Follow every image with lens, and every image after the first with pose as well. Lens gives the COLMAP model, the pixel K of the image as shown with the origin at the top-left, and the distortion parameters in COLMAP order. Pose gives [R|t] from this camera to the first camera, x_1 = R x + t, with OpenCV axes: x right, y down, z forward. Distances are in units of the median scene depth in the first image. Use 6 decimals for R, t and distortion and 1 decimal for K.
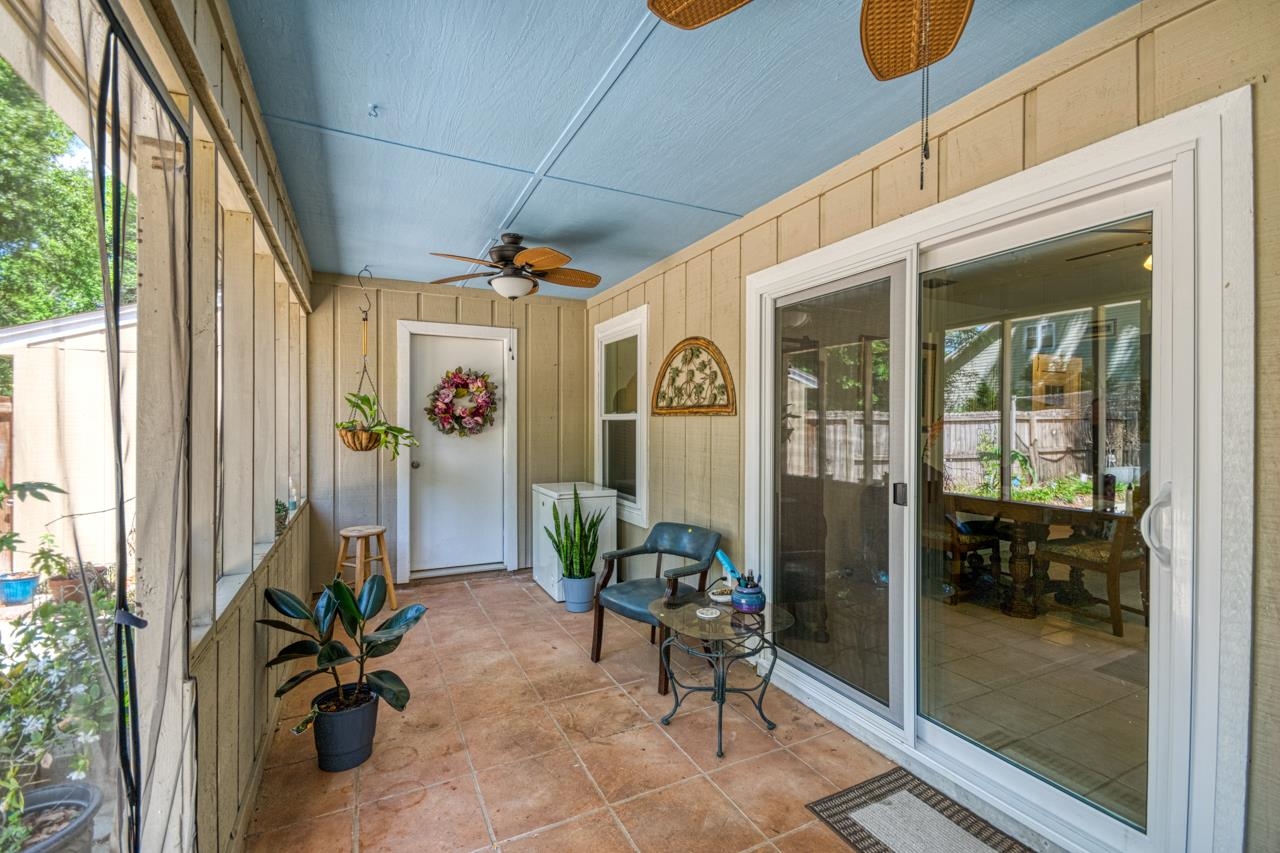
lens RADIAL K [[565.7, 0, 639.5], [0, 565.7, 425.6], [0, 0, 1]] dist [0.008475, -0.000120]
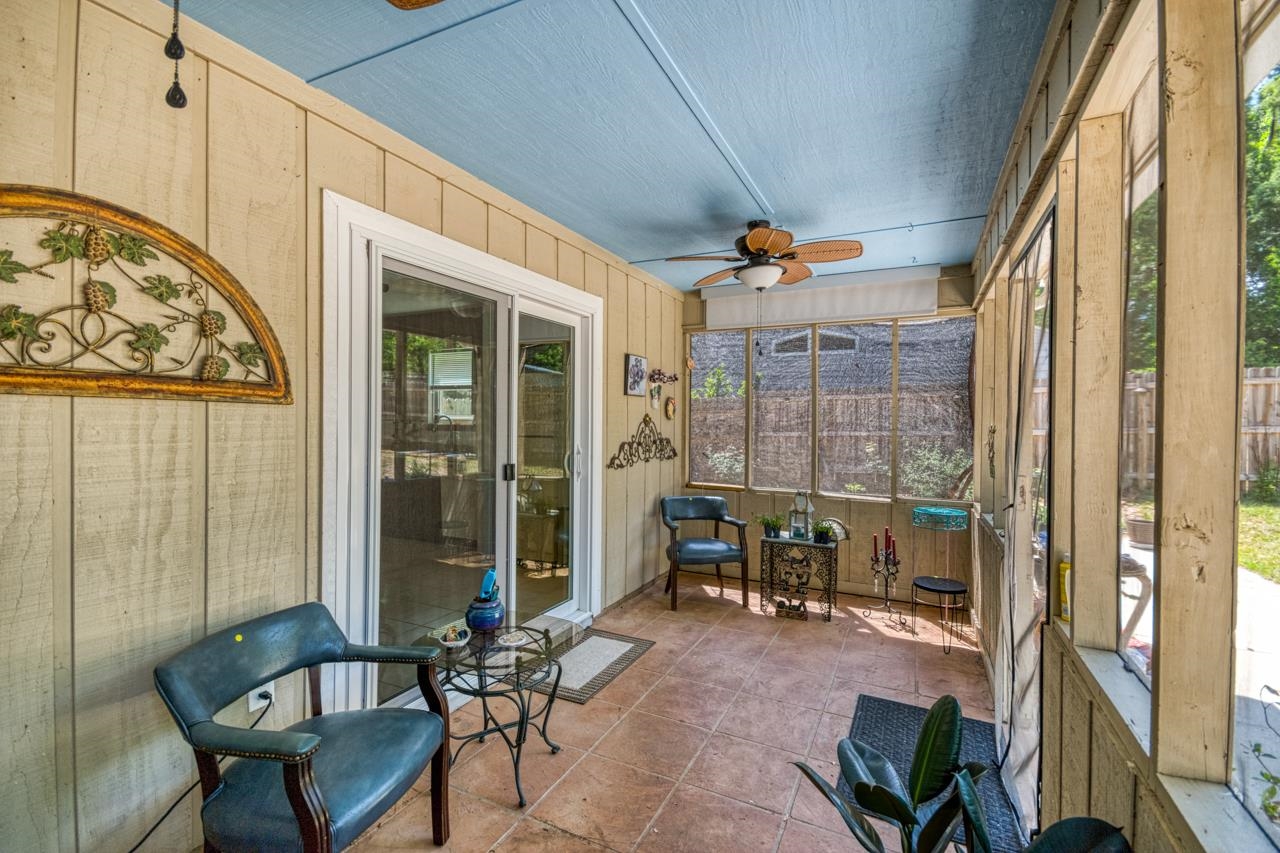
lens RADIAL K [[565.7, 0, 639.5], [0, 565.7, 425.6], [0, 0, 1]] dist [0.008475, -0.000120]
pose [[-0.614554, -0.015409, 0.788724, -0.481572], [-0.007881, 0.999879, 0.013394, -0.005608], [-0.788835, 0.002016, -0.614601, 0.985569]]
